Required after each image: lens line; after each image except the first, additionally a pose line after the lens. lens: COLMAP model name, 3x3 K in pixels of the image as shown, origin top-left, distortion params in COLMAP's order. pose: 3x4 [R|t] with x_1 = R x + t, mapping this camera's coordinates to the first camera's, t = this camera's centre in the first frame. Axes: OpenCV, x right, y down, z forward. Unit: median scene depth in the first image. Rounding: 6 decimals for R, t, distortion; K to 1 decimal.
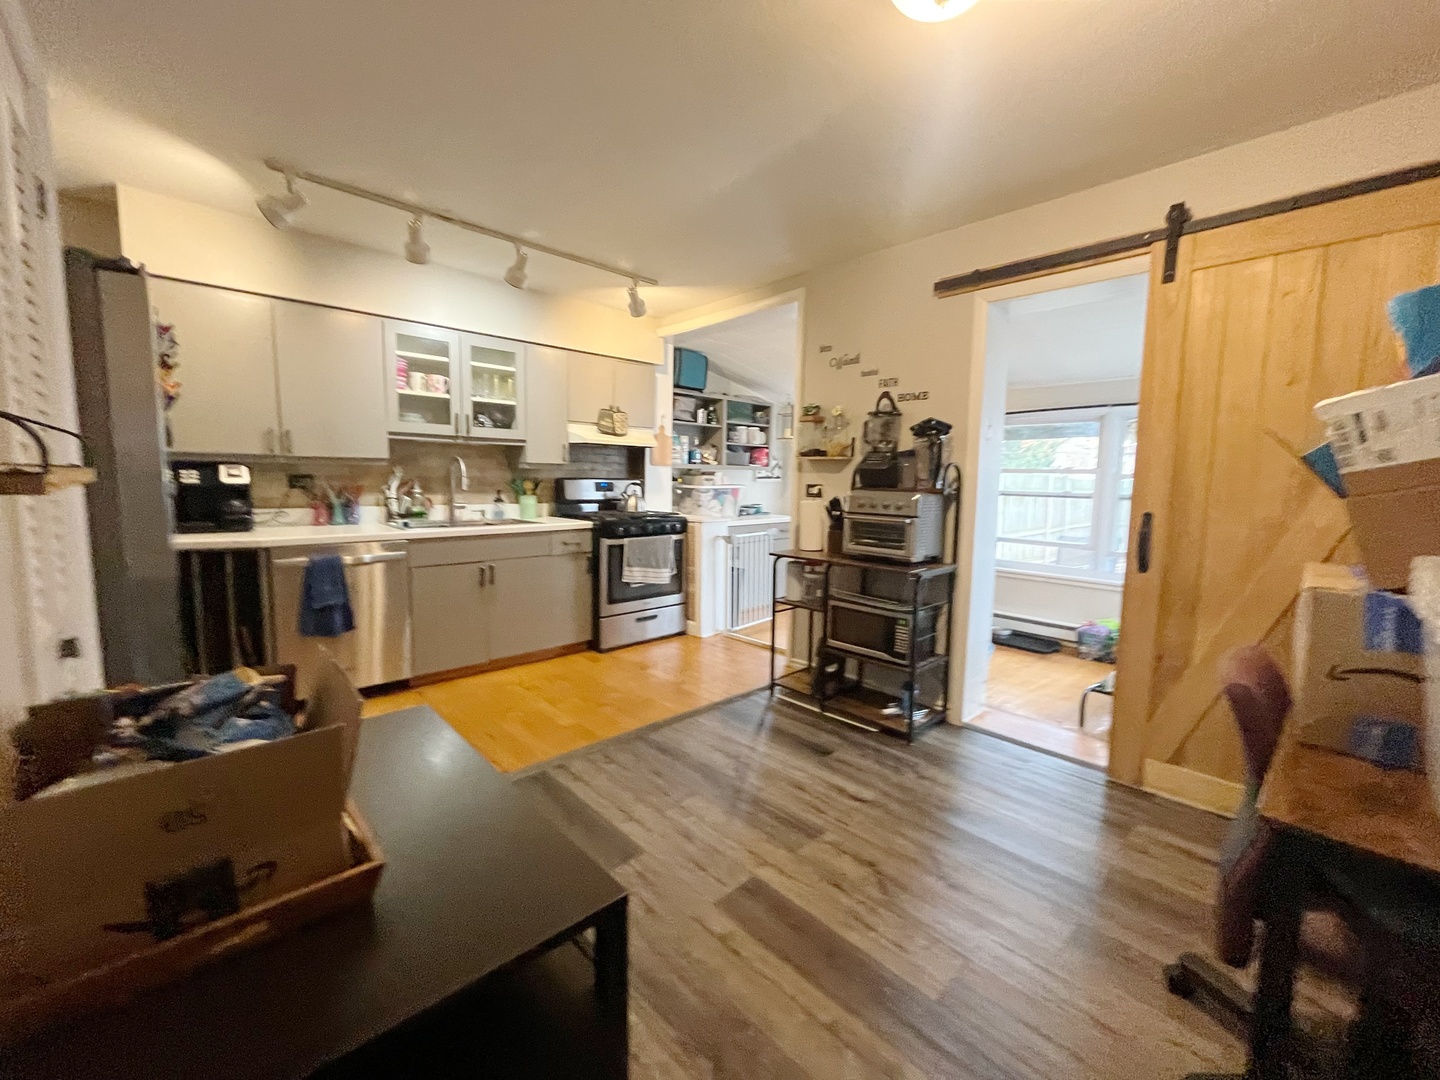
lens RADIAL K [[576.9, 0, 718.5], [0, 576.9, 536.4], [0, 0, 1]] dist [0.000270, 0.000117]
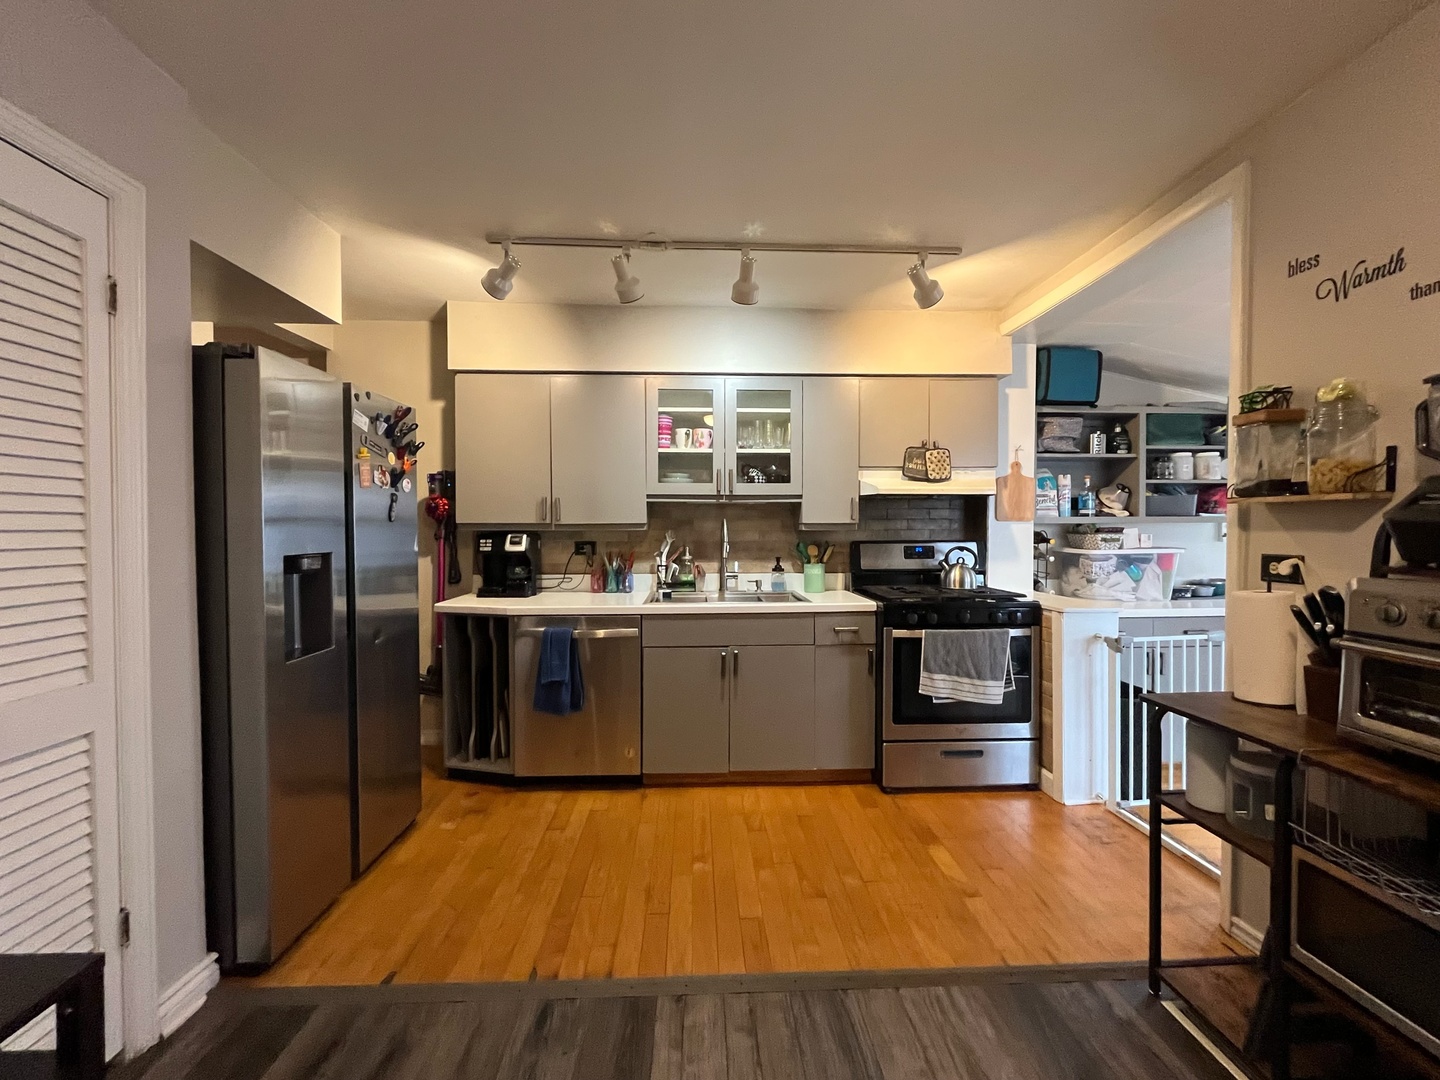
lens RADIAL K [[604.5, 0, 720.0], [0, 604.5, 540.0], [0, 0, 1]] dist [0.000171, 0.000023]
pose [[0.758852, -0.007420, -0.651221, 0.125485], [-0.051904, 0.996065, -0.071832, -0.039242], [0.649192, 0.088311, 0.755481, 0.300058]]
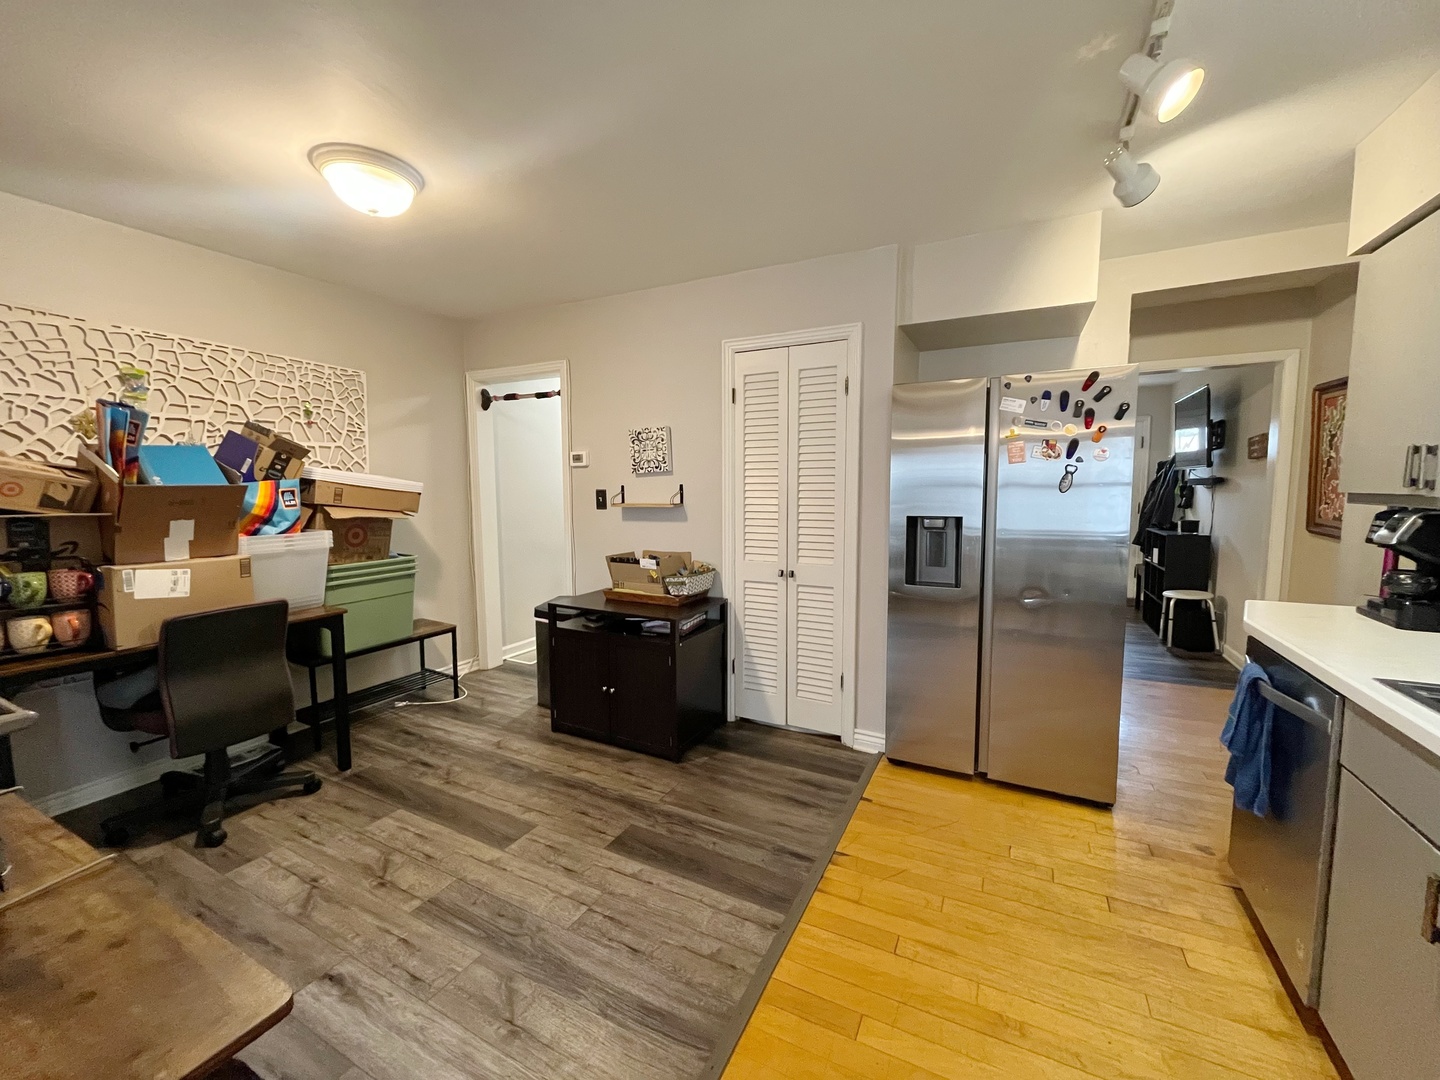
lens RADIAL K [[576.9, 0, 718.5], [0, 576.9, 536.4], [0, 0, 1]] dist [0.000270, 0.000117]
pose [[-0.939696, 0.016485, -0.341614, 0.017943], [-0.048017, 0.982586, 0.179498, -0.128640], [0.338624, 0.185077, -0.922540, 0.974124]]
